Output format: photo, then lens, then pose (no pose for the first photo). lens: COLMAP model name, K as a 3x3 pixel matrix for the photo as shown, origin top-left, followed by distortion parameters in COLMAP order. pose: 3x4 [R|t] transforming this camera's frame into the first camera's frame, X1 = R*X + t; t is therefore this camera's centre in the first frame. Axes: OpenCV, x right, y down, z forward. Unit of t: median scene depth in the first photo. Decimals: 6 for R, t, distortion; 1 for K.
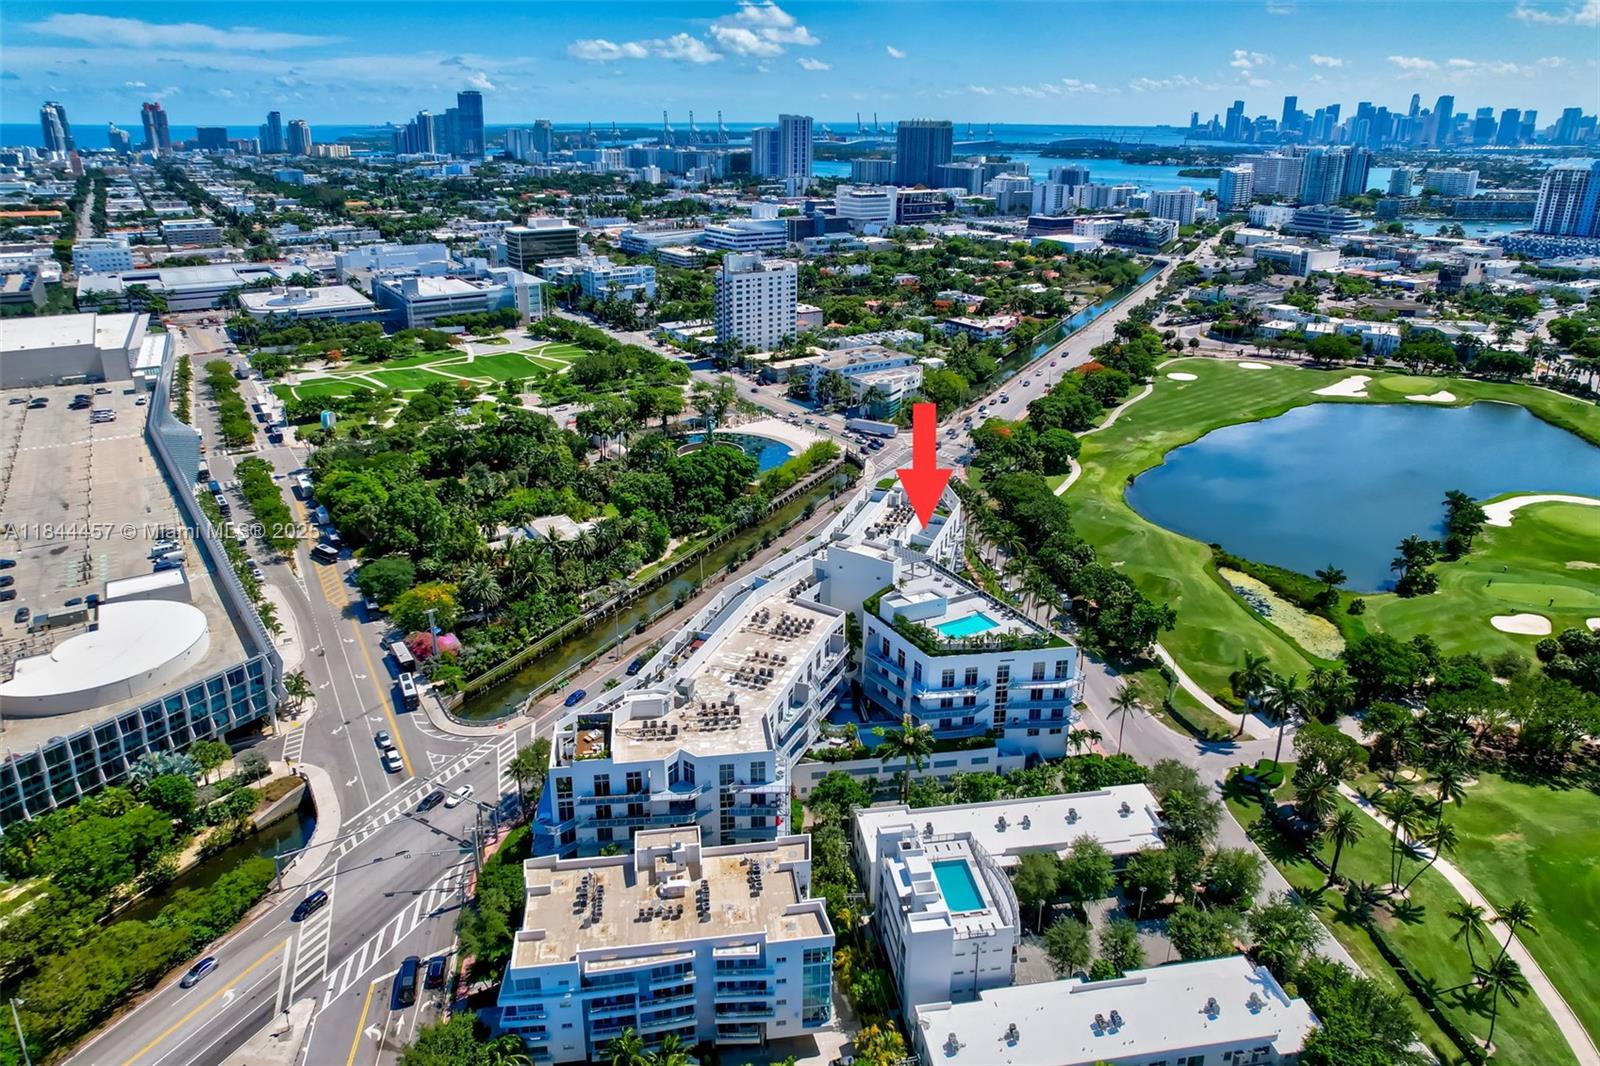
lens RADIAL K [[1043.2, 0, 807.6], [0, 1043.2, 431.5], [0, 0, 1]] dist [-0.076403, 0.063997]
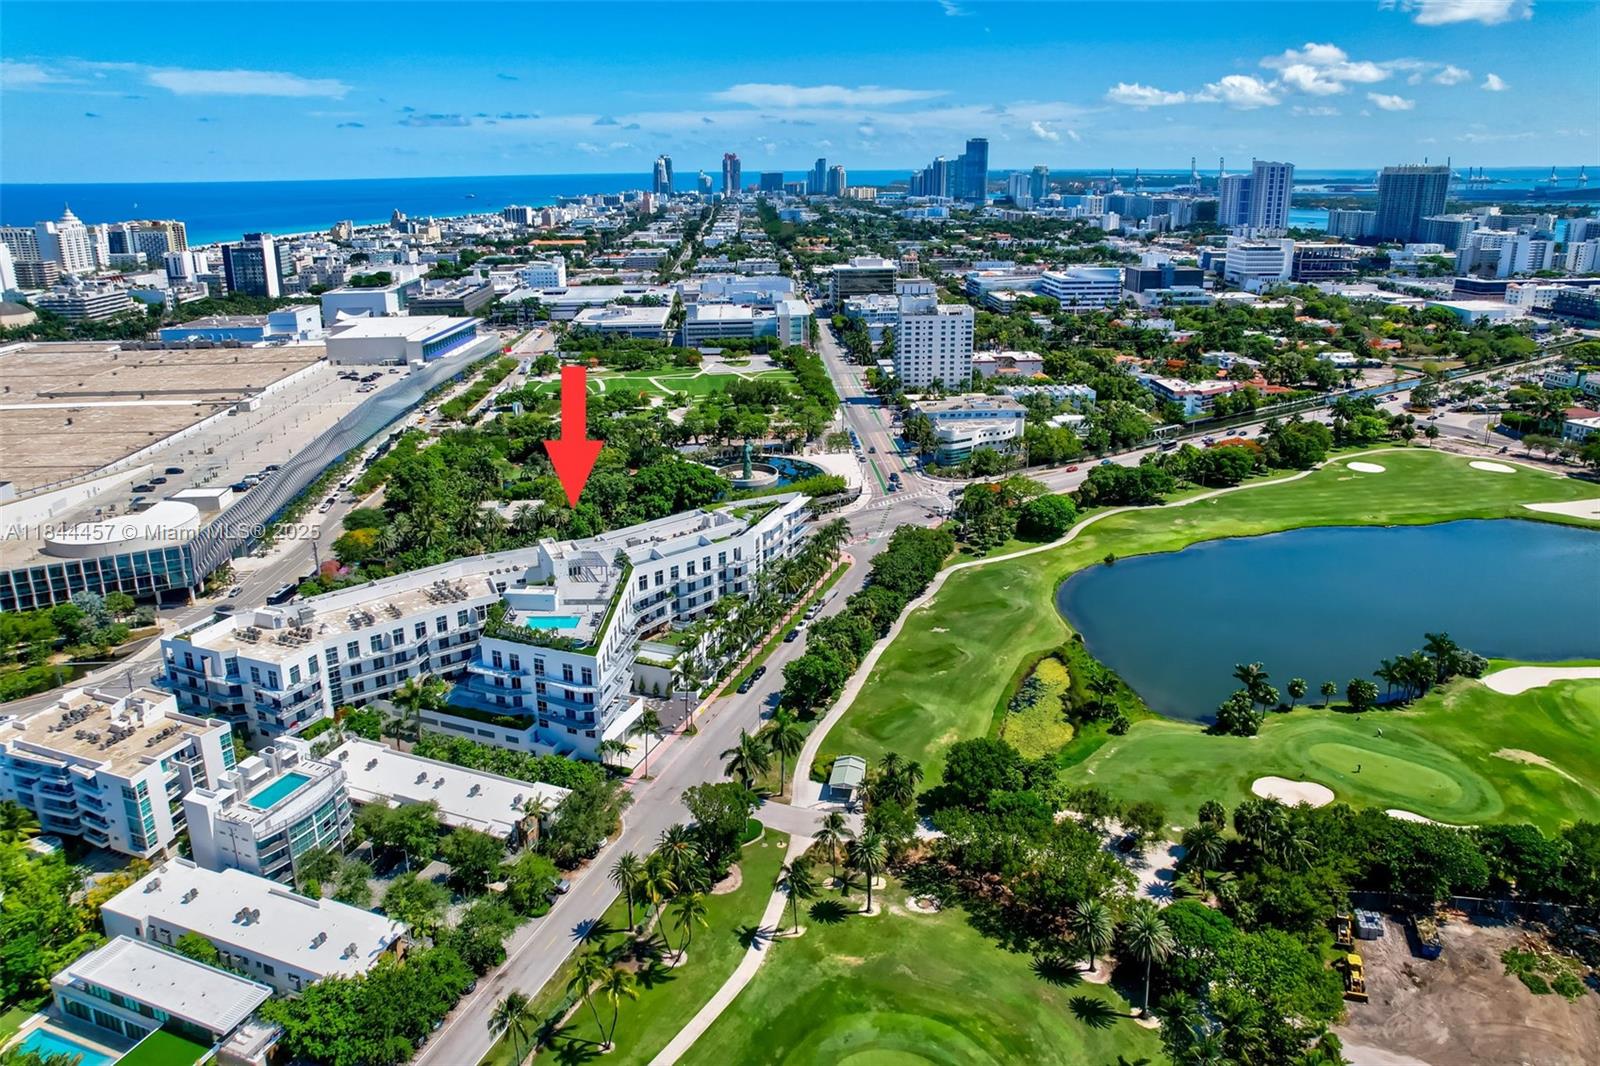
lens RADIAL K [[1043.2, 0, 807.6], [0, 1043.2, 431.5], [0, 0, 1]] dist [-0.076403, 0.063997]
pose [[0.874937, 0.108994, -0.471811, 0.340276], [-0.128523, 0.991663, -0.009249, -0.015088], [0.466870, 0.068730, 0.881651, 0.052798]]
